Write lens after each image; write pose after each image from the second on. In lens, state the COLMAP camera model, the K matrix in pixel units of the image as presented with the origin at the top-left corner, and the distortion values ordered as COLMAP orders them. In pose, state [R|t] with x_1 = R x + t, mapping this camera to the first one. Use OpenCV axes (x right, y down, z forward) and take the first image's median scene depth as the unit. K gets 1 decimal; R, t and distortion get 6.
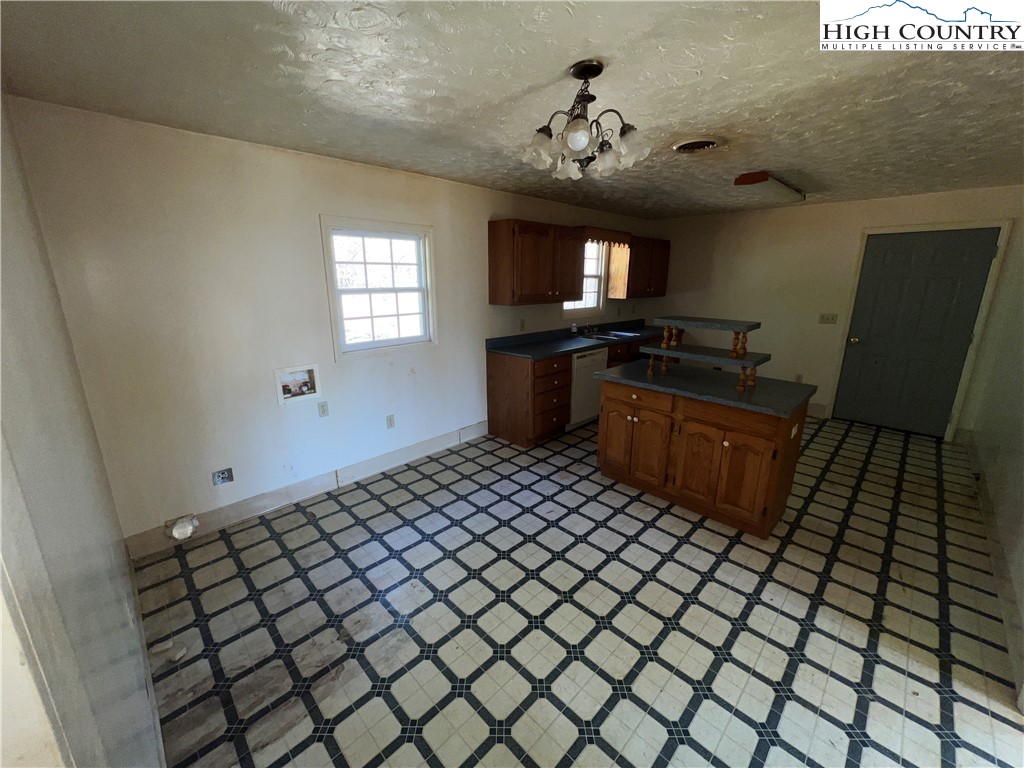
lens RADIAL K [[407.7, 0, 512.0], [0, 407.7, 384.0], [0, 0, 1]] dist [-0.000904, -0.000189]
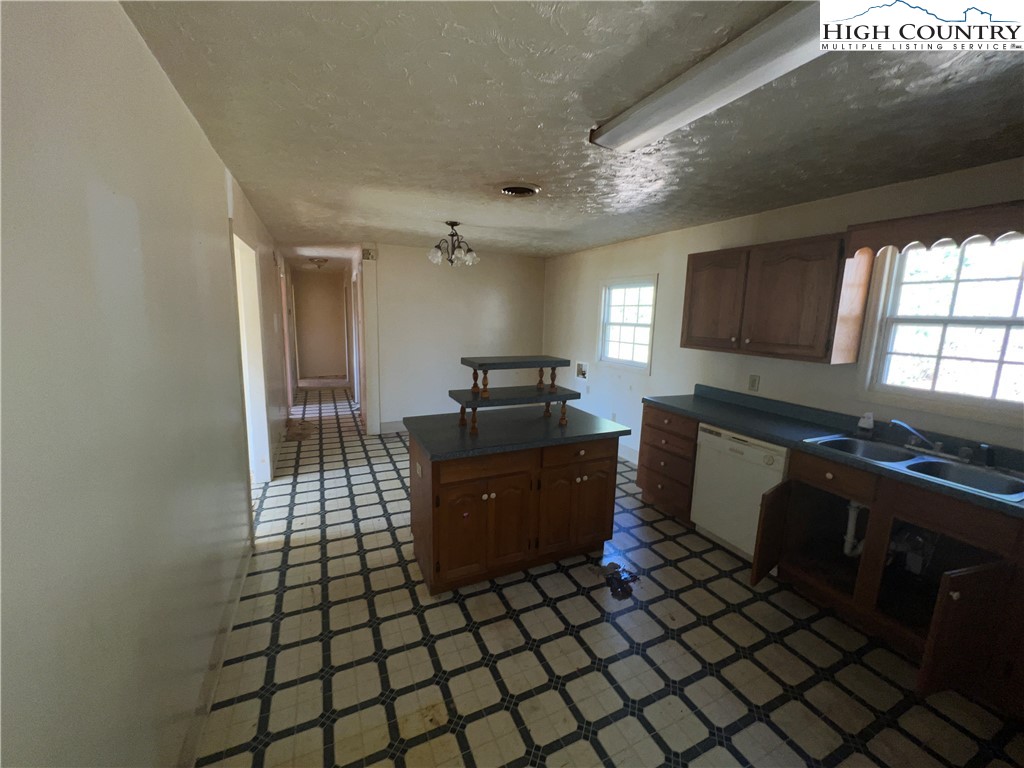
lens RADIAL K [[407.7, 0, 512.0], [0, 407.7, 384.0], [0, 0, 1]] dist [-0.000904, -0.000189]
pose [[-0.339871, 0.156700, -0.927326, 1.463258], [-0.255064, 0.933708, 0.251261, -0.367960], [0.905224, 0.321923, -0.277372, 1.389026]]
